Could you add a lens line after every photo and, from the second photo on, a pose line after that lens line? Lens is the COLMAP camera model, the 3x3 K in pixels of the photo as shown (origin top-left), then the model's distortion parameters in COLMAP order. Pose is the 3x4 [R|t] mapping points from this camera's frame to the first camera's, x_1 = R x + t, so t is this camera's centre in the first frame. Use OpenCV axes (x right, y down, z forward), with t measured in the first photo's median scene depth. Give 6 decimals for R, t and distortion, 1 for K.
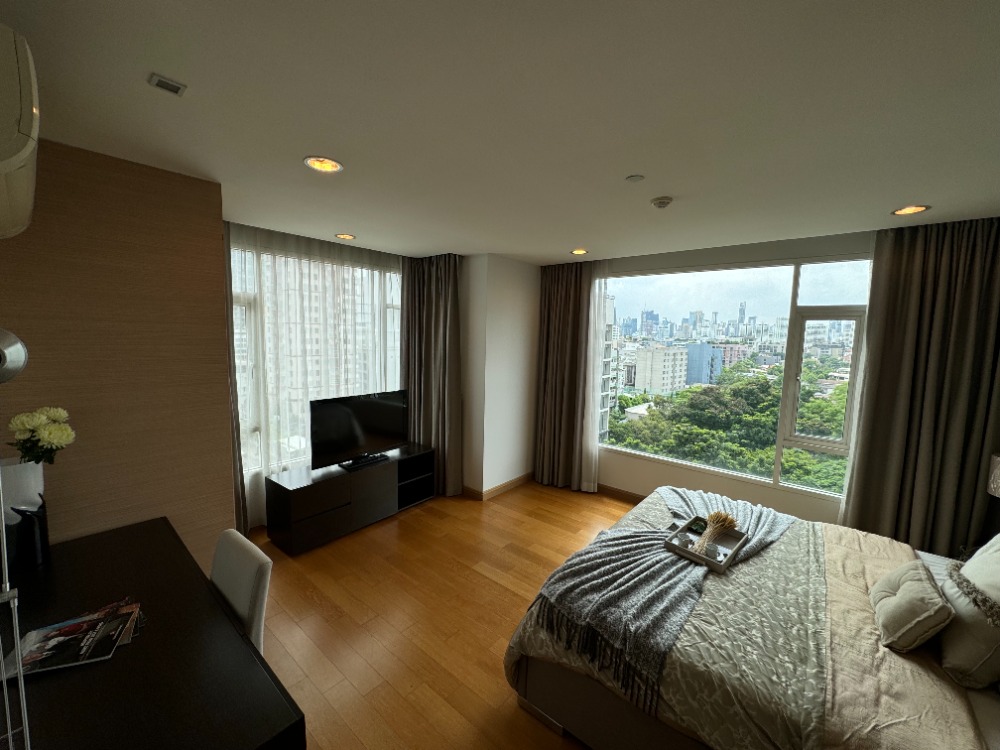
lens RADIAL K [[396.0, 0, 503.8], [0, 396.0, 371.0], [0, 0, 1]] dist [-0.005986, 0.001116]
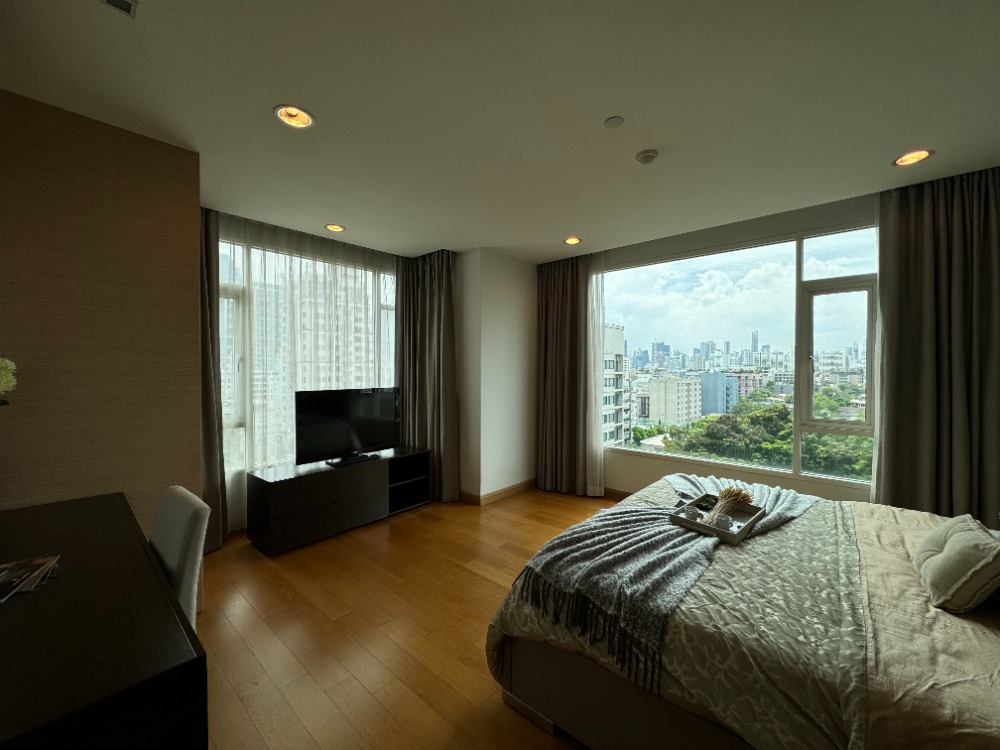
lens RADIAL K [[396.0, 0, 504.1], [0, 396.0, 372.6], [0, 0, 1]] dist [-0.005986, 0.001116]
pose [[0.999302, -0.024999, -0.027760, 0.049240], [0.022529, 0.996042, -0.085985, 0.130825], [0.029800, 0.085299, 0.995910, 0.055219]]
